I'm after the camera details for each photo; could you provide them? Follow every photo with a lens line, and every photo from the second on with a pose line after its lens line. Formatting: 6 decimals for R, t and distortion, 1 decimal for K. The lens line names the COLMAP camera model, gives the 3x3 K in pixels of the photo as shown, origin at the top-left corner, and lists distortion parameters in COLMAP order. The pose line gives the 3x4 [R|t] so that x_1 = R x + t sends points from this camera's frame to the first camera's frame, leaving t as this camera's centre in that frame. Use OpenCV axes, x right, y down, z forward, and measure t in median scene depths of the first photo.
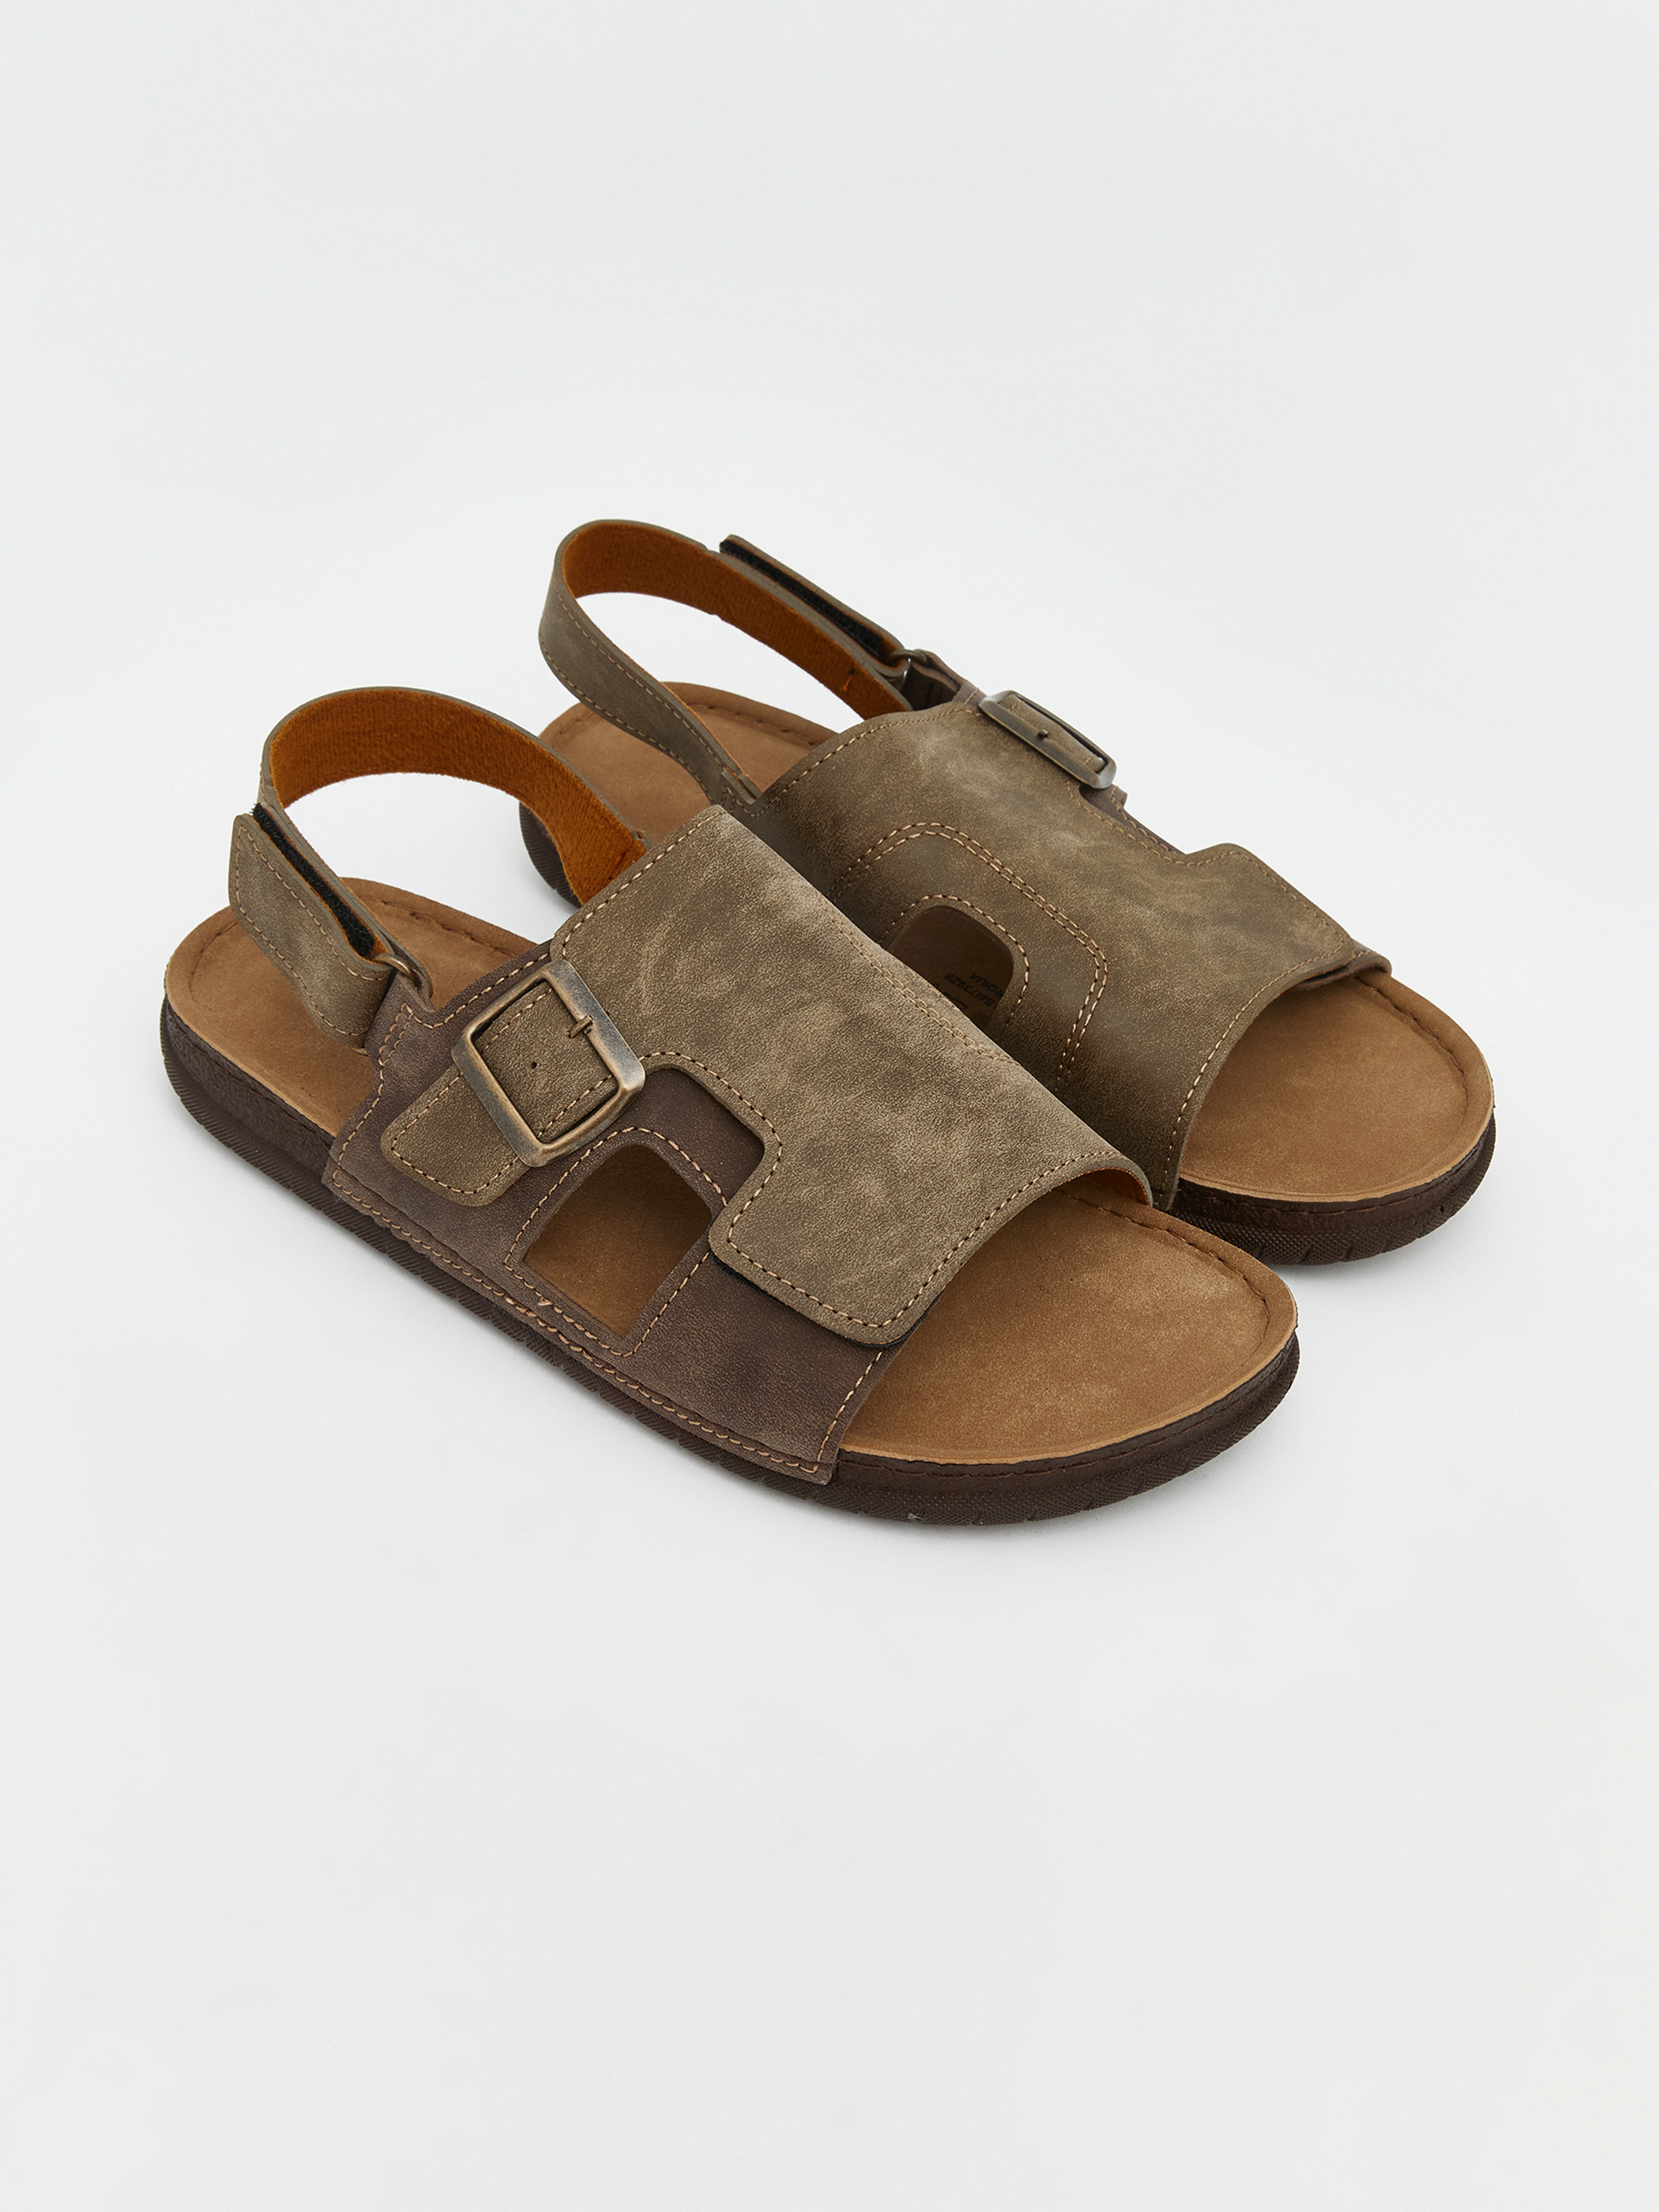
lens RADIAL K [[2339.8, 0, 829.5], [0, 2339.8, 1106.0], [0, 0, 1]] dist [0.001641, -0.000141]
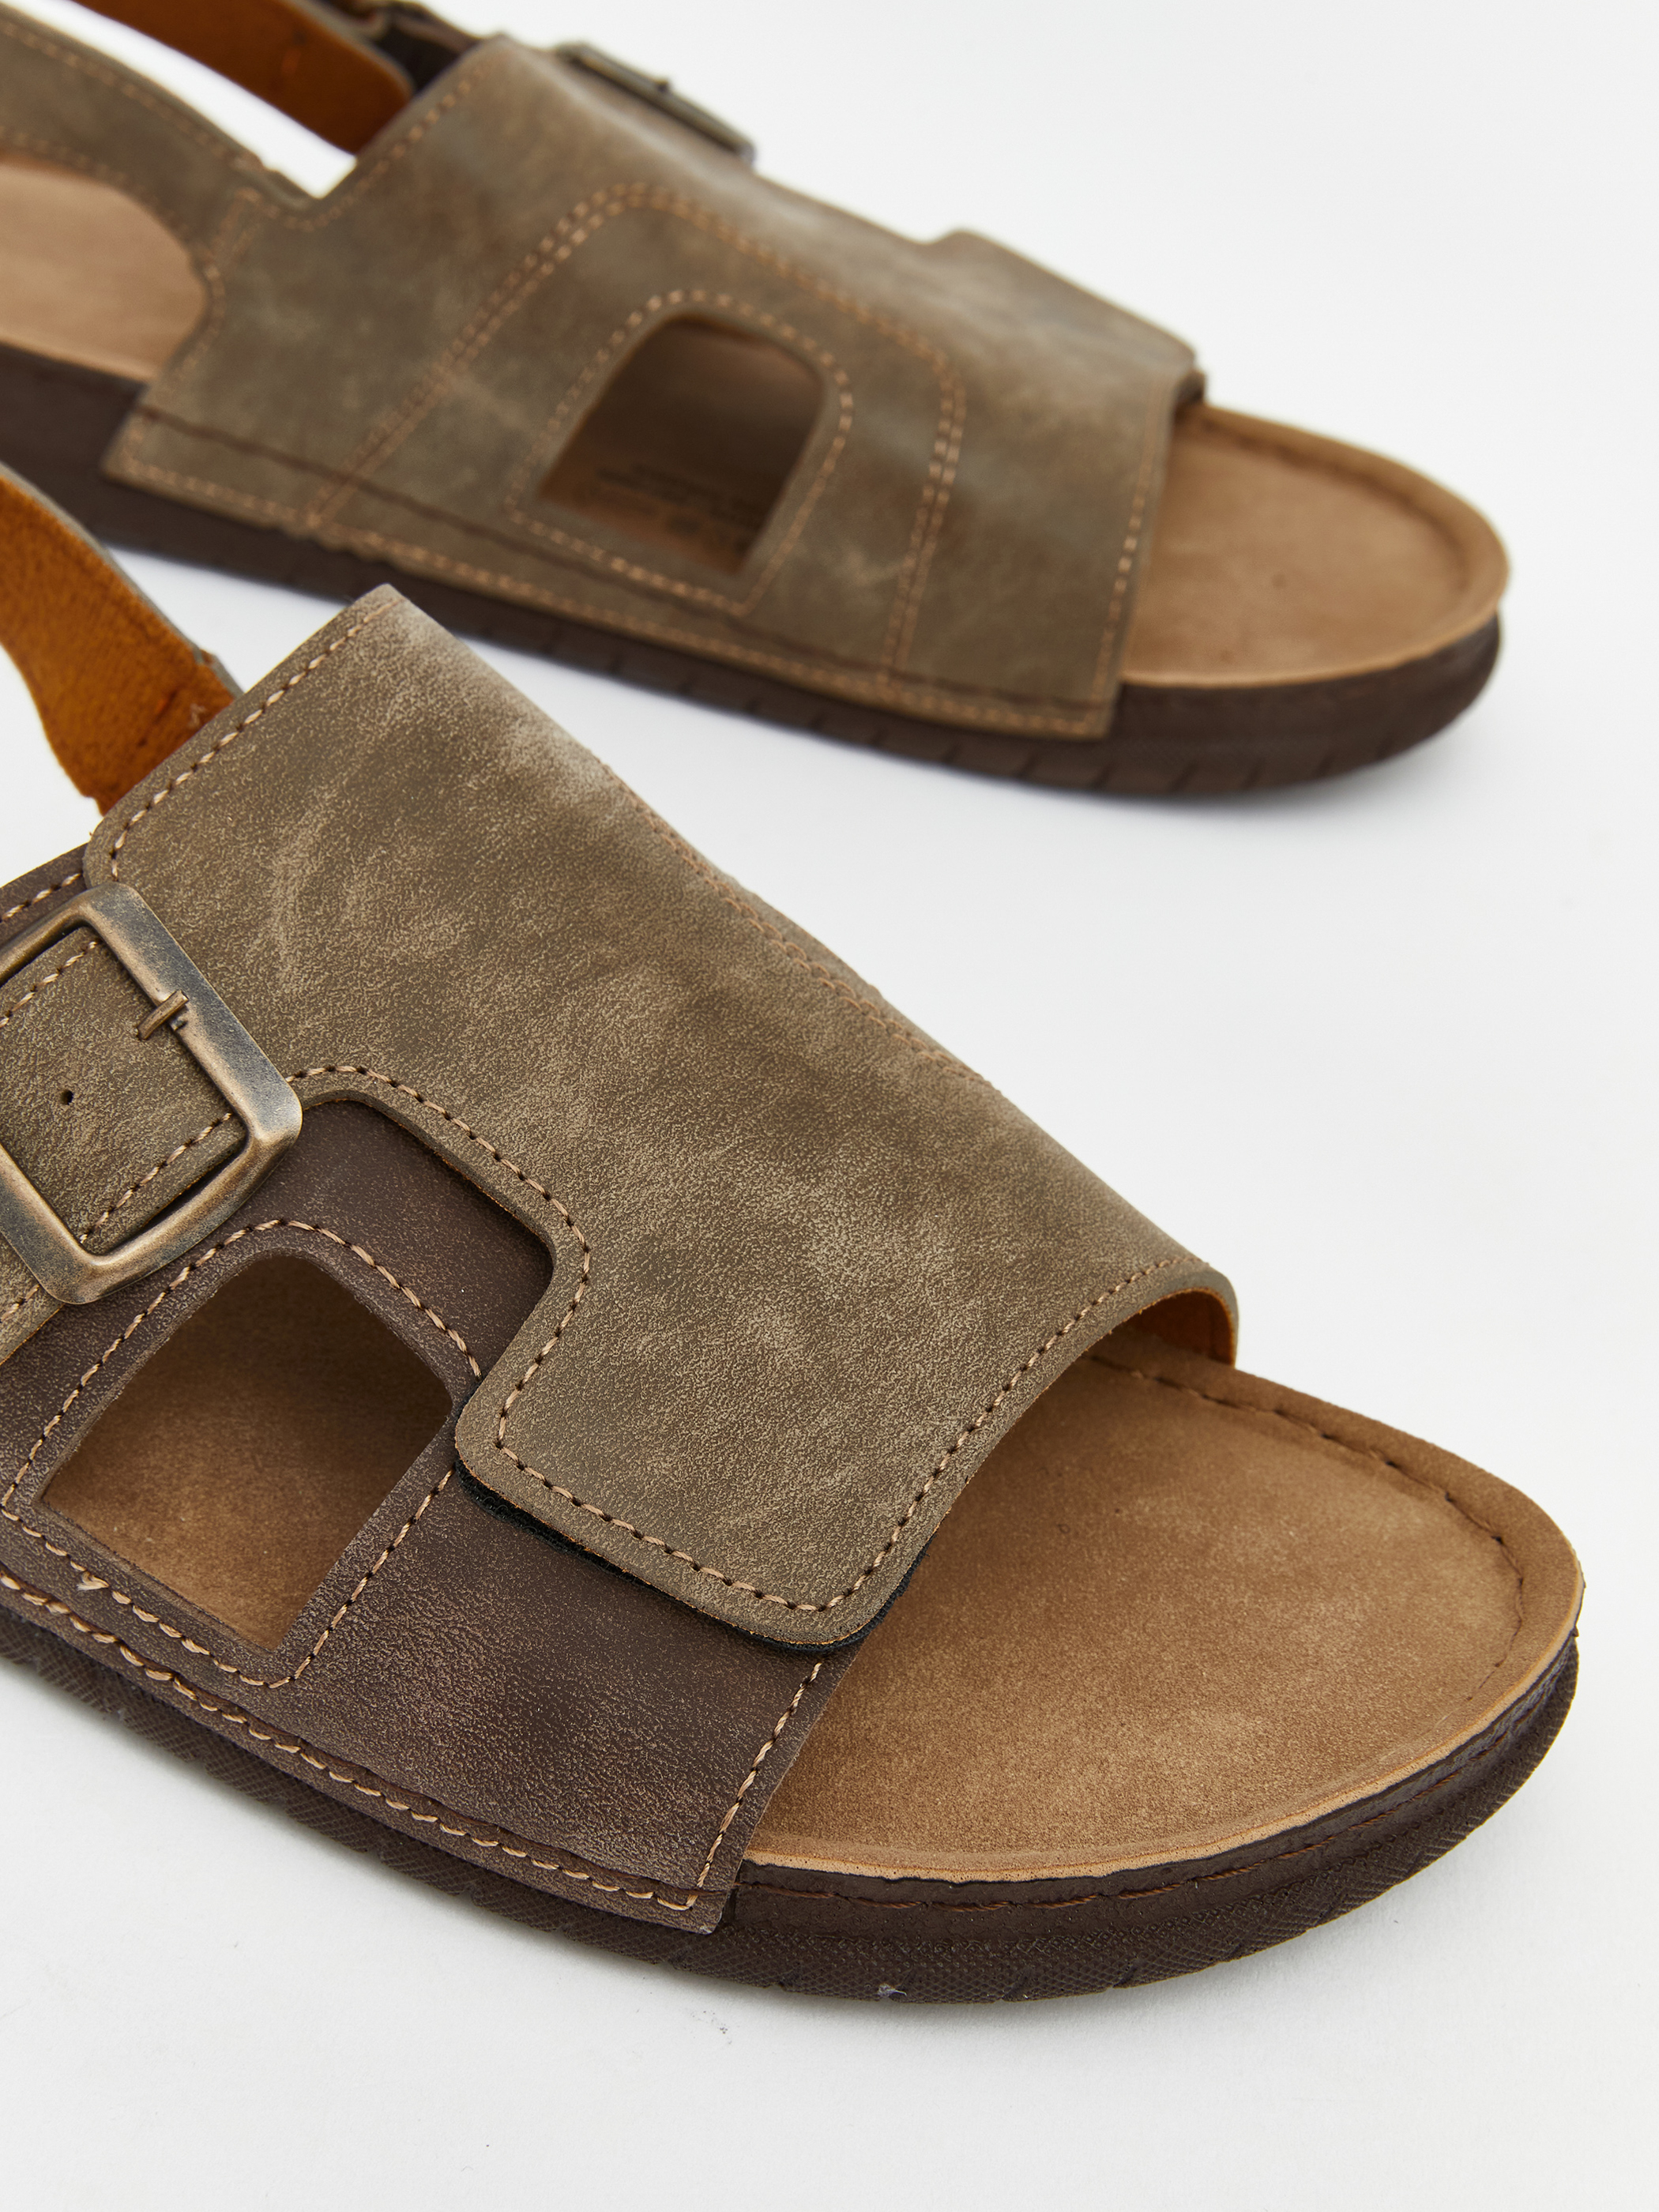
lens RADIAL K [[4051.8, 0, 829.3], [0, 4051.8, 1265.3], [0, 0, 1]] dist [0.019197, -2.633457]
pose [[0.989497, -0.018164, 0.143407, -0.091422], [0.017563, 0.999831, 0.005457, 0.016001], [-0.143482, -0.002881, 0.989649, 0.145007]]
